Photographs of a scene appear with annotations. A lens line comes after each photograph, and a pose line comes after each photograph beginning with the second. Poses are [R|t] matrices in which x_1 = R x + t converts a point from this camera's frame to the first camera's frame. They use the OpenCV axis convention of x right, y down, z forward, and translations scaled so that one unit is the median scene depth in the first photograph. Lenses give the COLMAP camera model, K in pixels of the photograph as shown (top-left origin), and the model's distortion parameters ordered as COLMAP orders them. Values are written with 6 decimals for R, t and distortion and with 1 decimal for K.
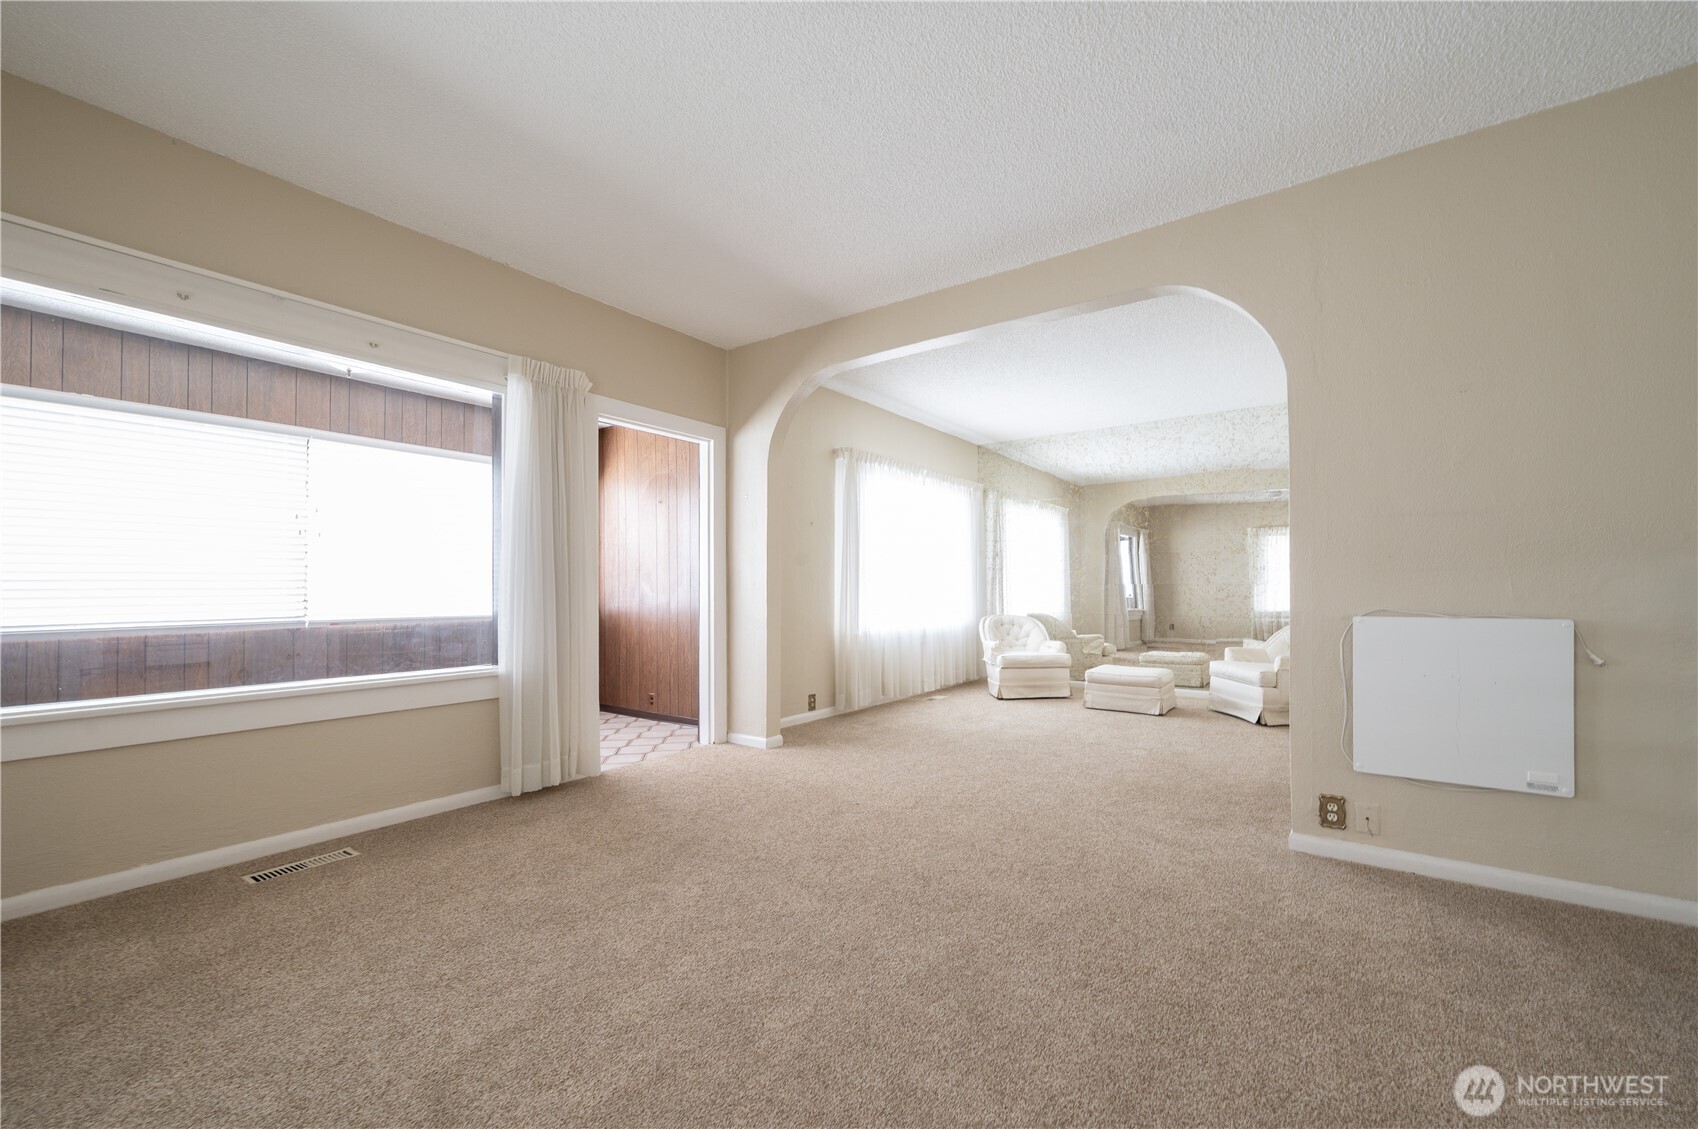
lens RADIAL K [[681.1, 0, 897.0], [0, 681.1, 586.3], [0, 0, 1]] dist [0.012697, 0.000096]
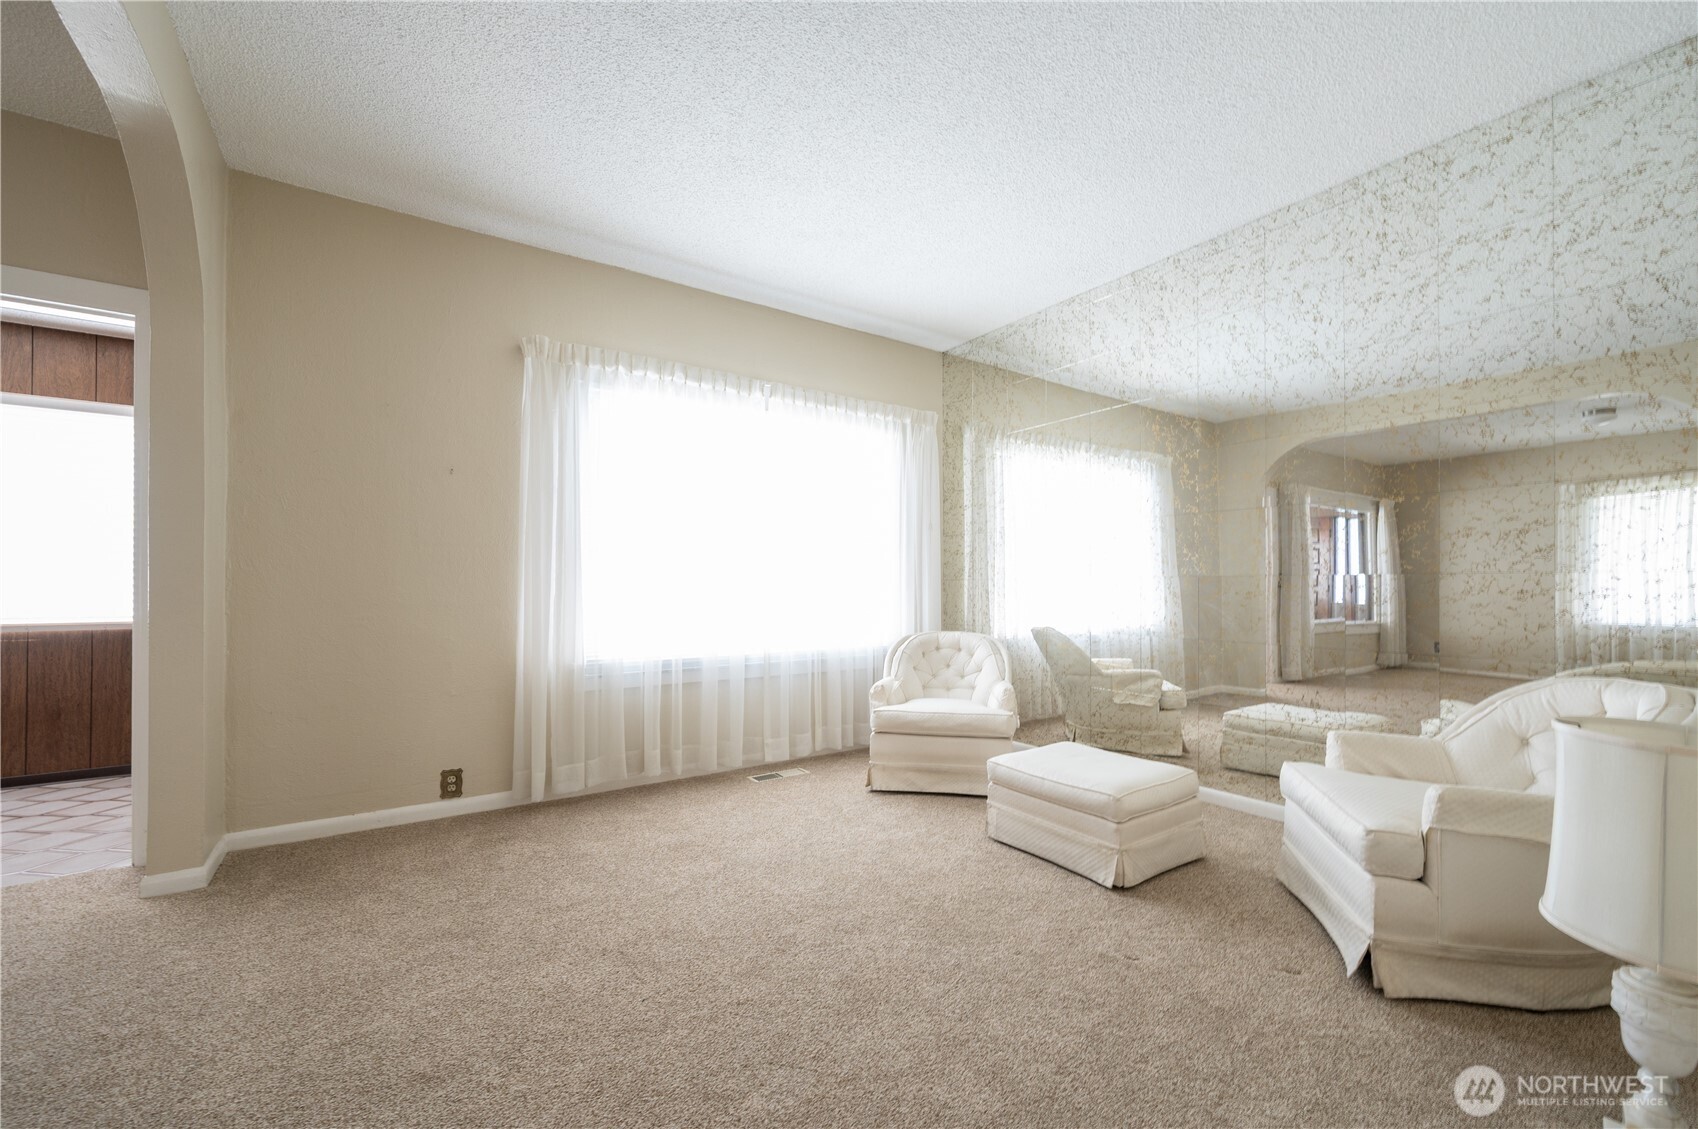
lens RADIAL K [[683.5, 0, 853.1], [0, 683.5, 594.1], [0, 0, 1]] dist [-0.000088, -0.000075]
pose [[0.931361, 0.007018, -0.364028, 0.325552], [-0.000869, 0.999854, 0.017051, 0.000346], [0.364095, -0.015564, 0.931232, 0.478879]]
